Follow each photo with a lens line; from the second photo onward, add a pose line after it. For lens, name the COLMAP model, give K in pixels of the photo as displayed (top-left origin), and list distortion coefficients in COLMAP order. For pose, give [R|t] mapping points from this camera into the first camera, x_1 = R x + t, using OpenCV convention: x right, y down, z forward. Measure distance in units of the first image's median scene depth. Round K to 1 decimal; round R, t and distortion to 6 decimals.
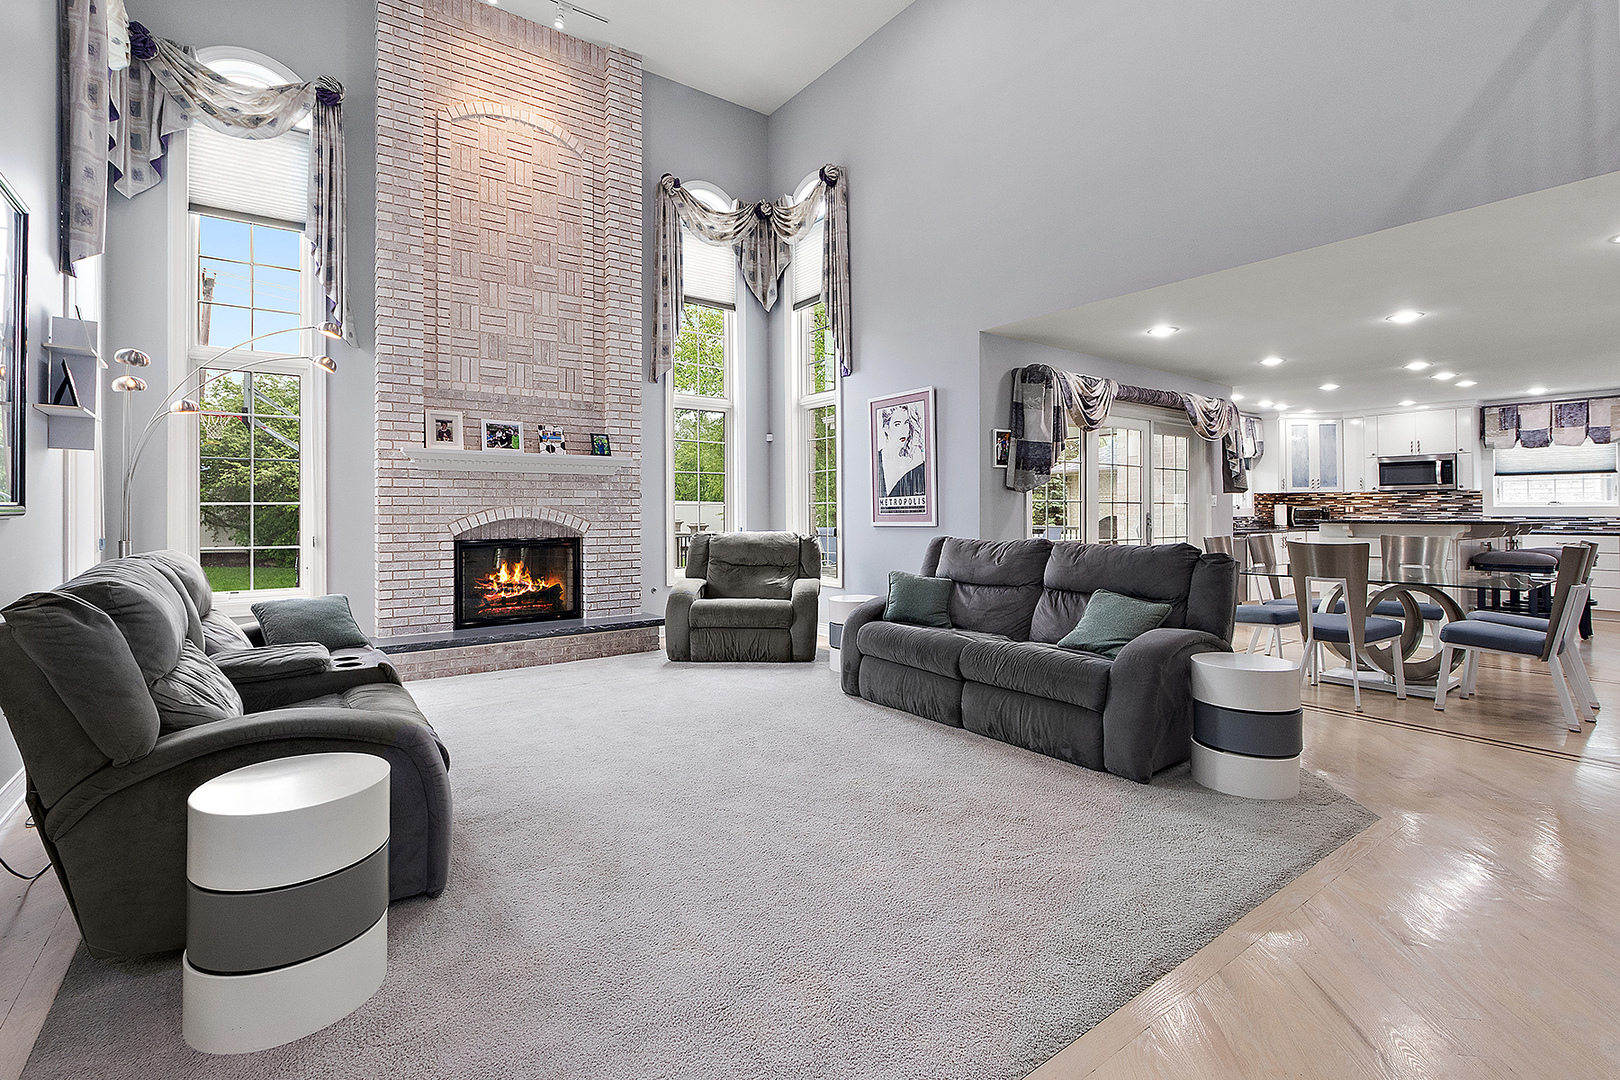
lens RADIAL K [[726.8, 0, 789.4], [0, 726.8, 508.6], [0, 0, 1]] dist [-0.016109, 0.005745]
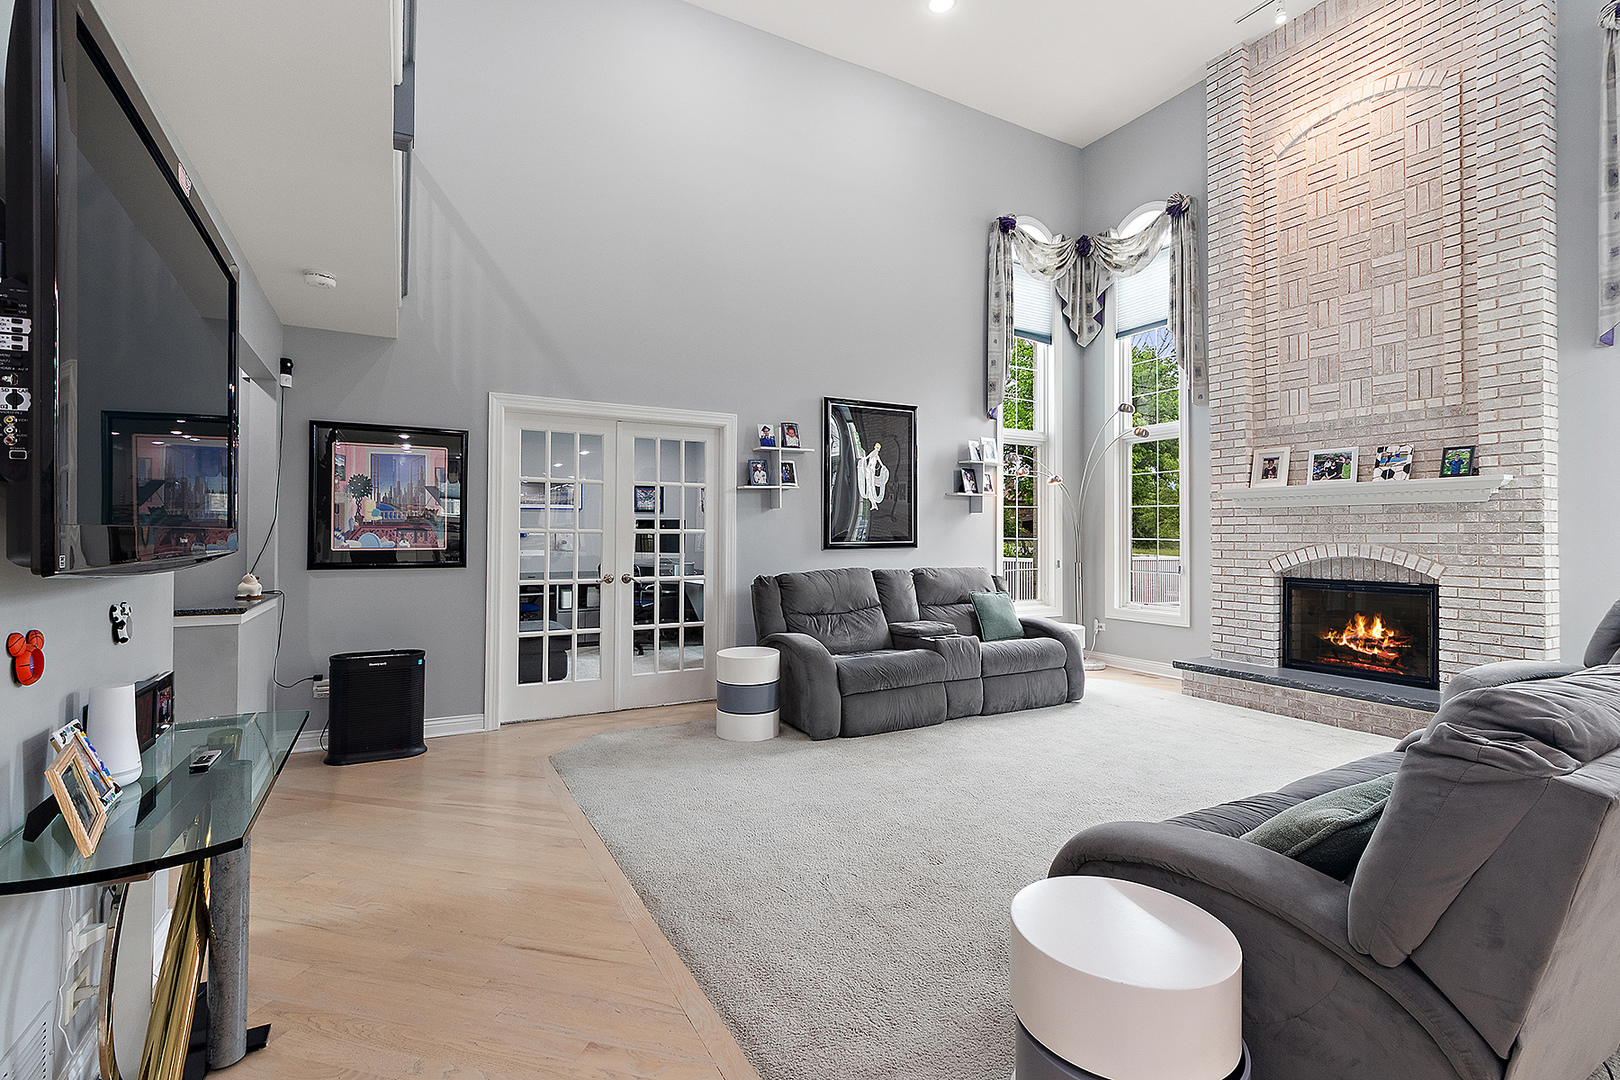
lens RADIAL K [[726.8, 0, 811.9], [0, 726.8, 523.4], [0, 0, 1]] dist [-0.016109, 0.005745]
pose [[-0.106245, -0.012593, -0.994260, 0.581055], [0.002204, 0.999914, -0.012900, -0.018137], [0.994338, -0.003562, -0.106208, 0.454279]]
